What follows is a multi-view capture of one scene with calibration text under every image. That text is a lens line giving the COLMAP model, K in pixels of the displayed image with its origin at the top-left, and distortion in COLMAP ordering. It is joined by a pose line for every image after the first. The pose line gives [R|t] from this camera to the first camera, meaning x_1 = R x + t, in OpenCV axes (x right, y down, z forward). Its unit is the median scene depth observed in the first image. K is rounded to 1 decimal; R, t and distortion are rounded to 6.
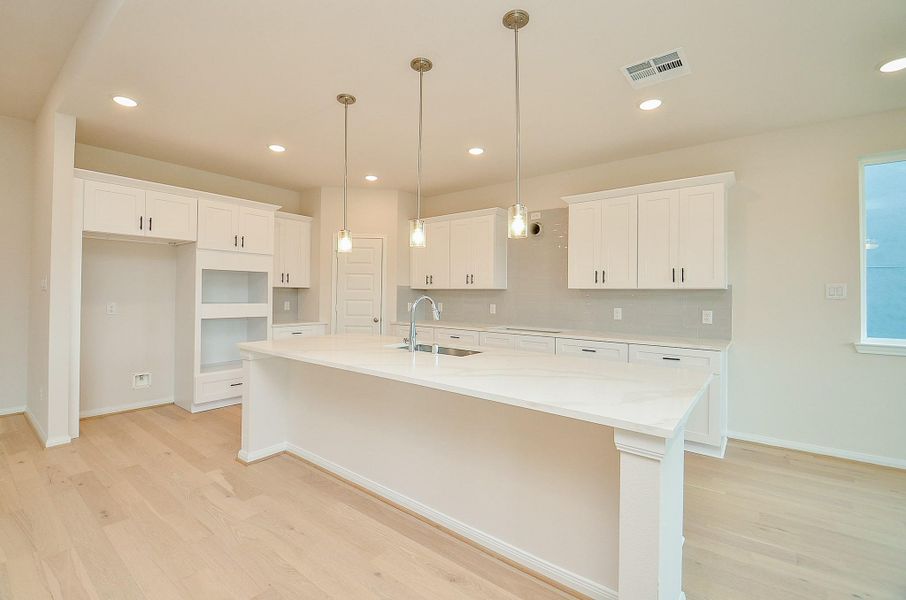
lens RADIAL K [[402.7, 0, 451.1], [0, 402.7, 292.6], [0, 0, 1]] dist [0.000778, -0.000120]
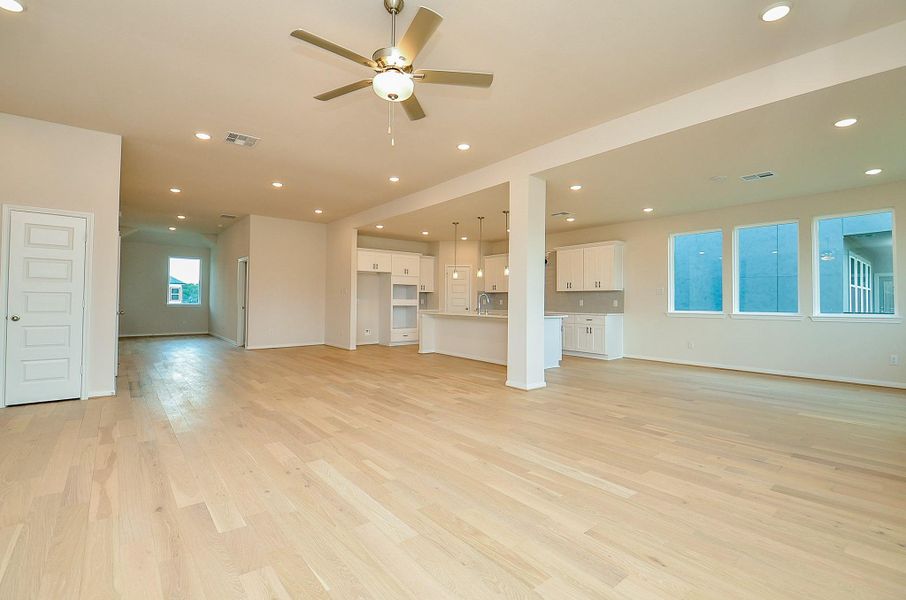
lens RADIAL K [[402.7, 0, 451.1], [0, 402.7, 292.6], [0, 0, 1]] dist [0.000778, -0.000120]
pose [[0.974867, -0.008636, -0.222621, 0.199244], [0.004785, 0.999830, -0.017830, 0.029258], [0.222737, 0.016316, 0.974742, -1.051800]]
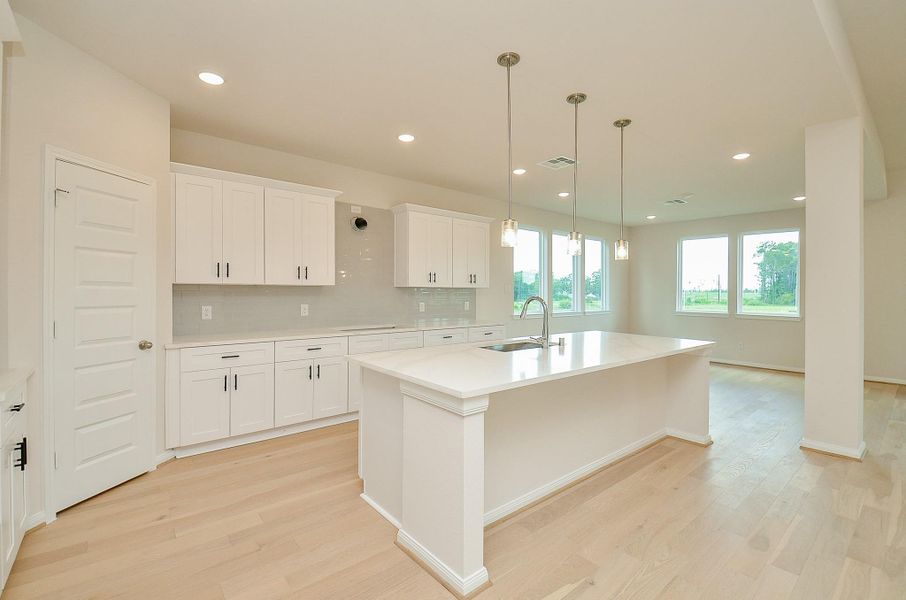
lens RADIAL K [[413.1, 0, 455.4], [0, 413.1, 289.6], [0, 0, 1]] dist [0.043365, -0.000092]
pose [[0.182769, -0.003054, 0.983151, -0.721606], [-0.005426, 0.999977, 0.004115, -0.006852], [-0.983141, -0.006087, 0.182749, 0.599806]]
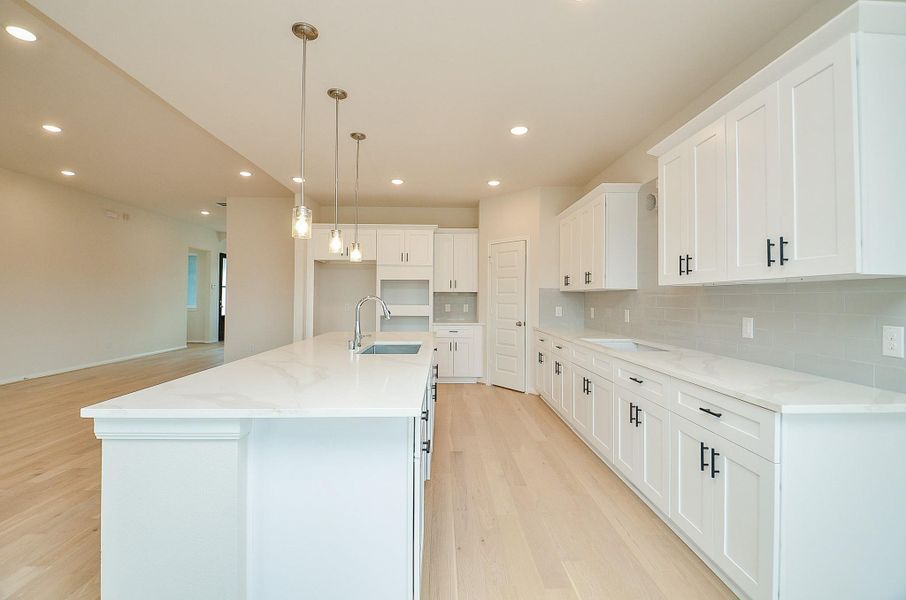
lens RADIAL K [[392.2, 0, 448.2], [0, 392.2, 293.9], [0, 0, 1]] dist [0.000001, -0.000075]
pose [[0.622254, -0.013558, -0.782698, 0.520687], [0.002418, 0.999879, -0.015397, 0.010726], [0.782811, 0.007688, 0.622211, 0.299029]]
